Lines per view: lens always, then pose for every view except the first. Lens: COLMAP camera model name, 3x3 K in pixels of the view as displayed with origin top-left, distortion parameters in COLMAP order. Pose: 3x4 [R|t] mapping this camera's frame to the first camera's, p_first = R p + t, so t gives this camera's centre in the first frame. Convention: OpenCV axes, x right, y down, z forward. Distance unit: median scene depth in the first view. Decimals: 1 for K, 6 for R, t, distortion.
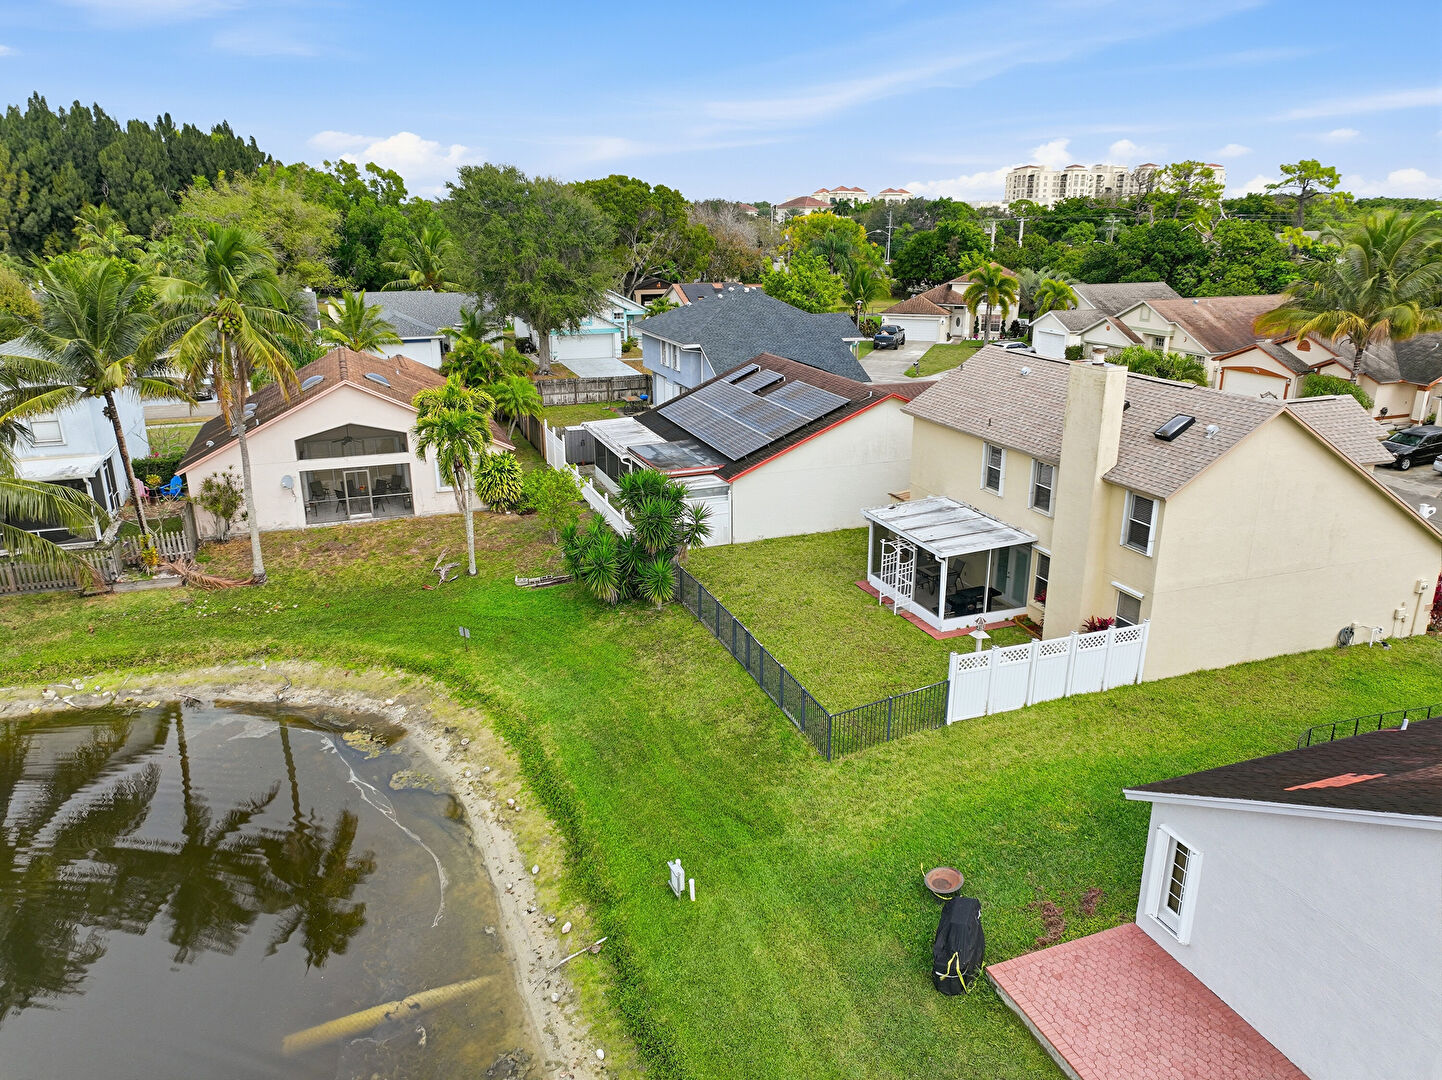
lens RADIAL K [[1013.7, 0, 722.9], [0, 1013.7, 534.3], [0, 0, 1]] dist [-0.001383, 0.018179]
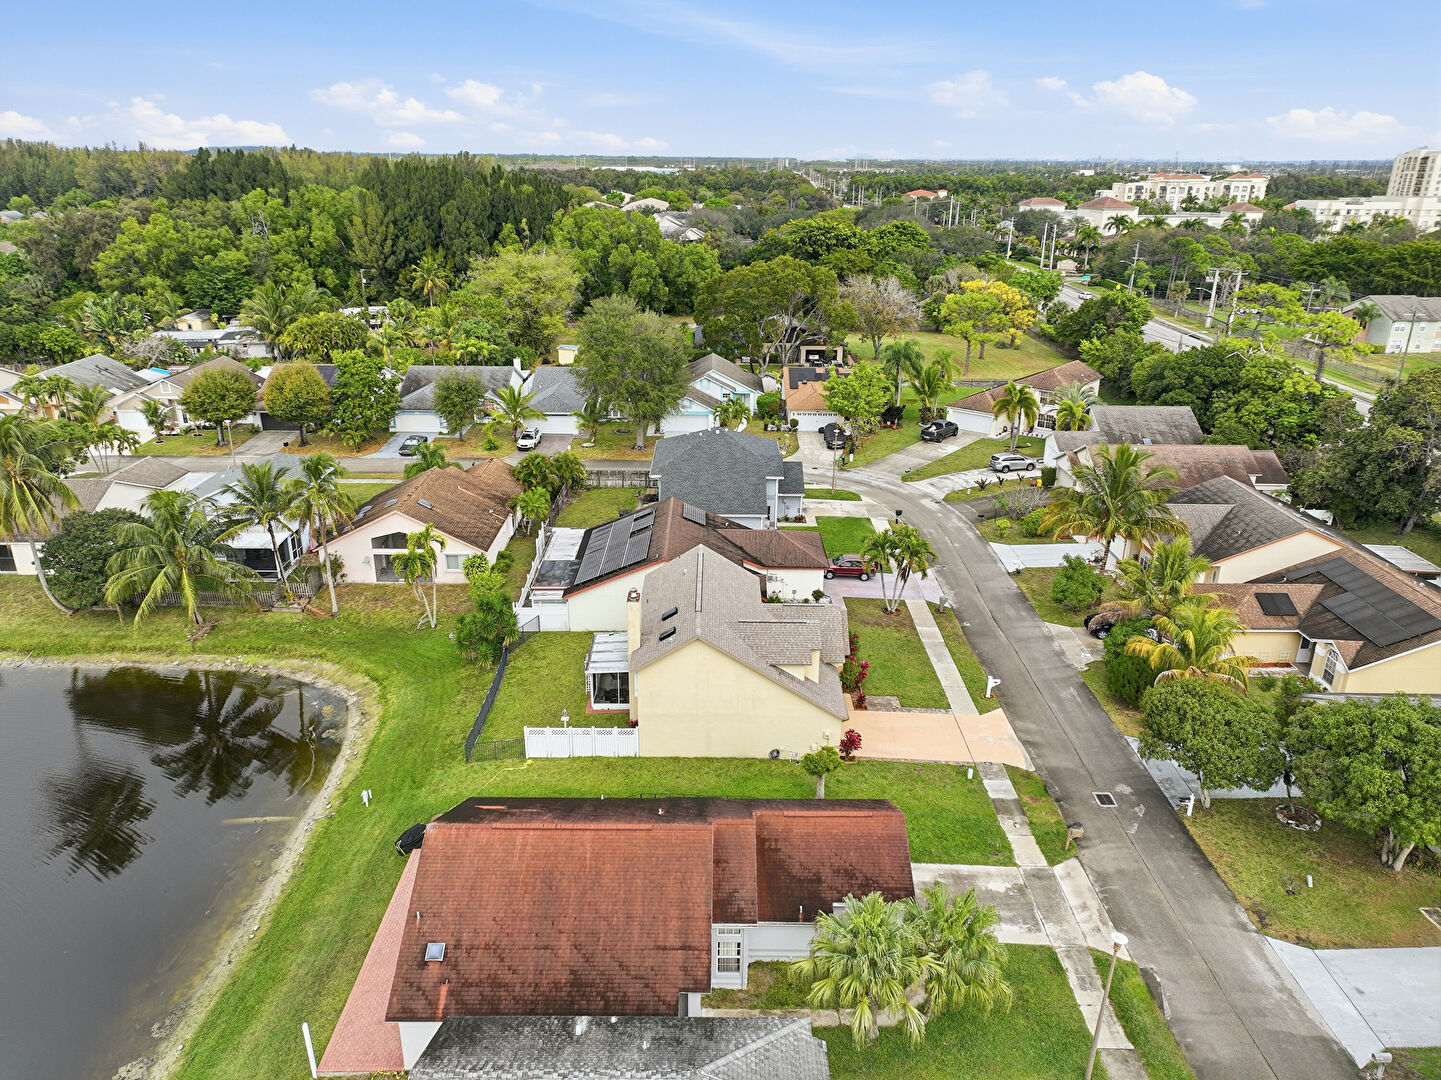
lens RADIAL K [[1013.0, 0, 718.2], [0, 1013.0, 536.9], [0, 0, 1]] dist [-0.001383, 0.018179]
pose [[0.938235, 0.131053, -0.320218, 0.782089], [-0.114399, 0.990940, 0.070366, -0.301823], [0.326538, -0.029387, 0.944727, -0.561007]]
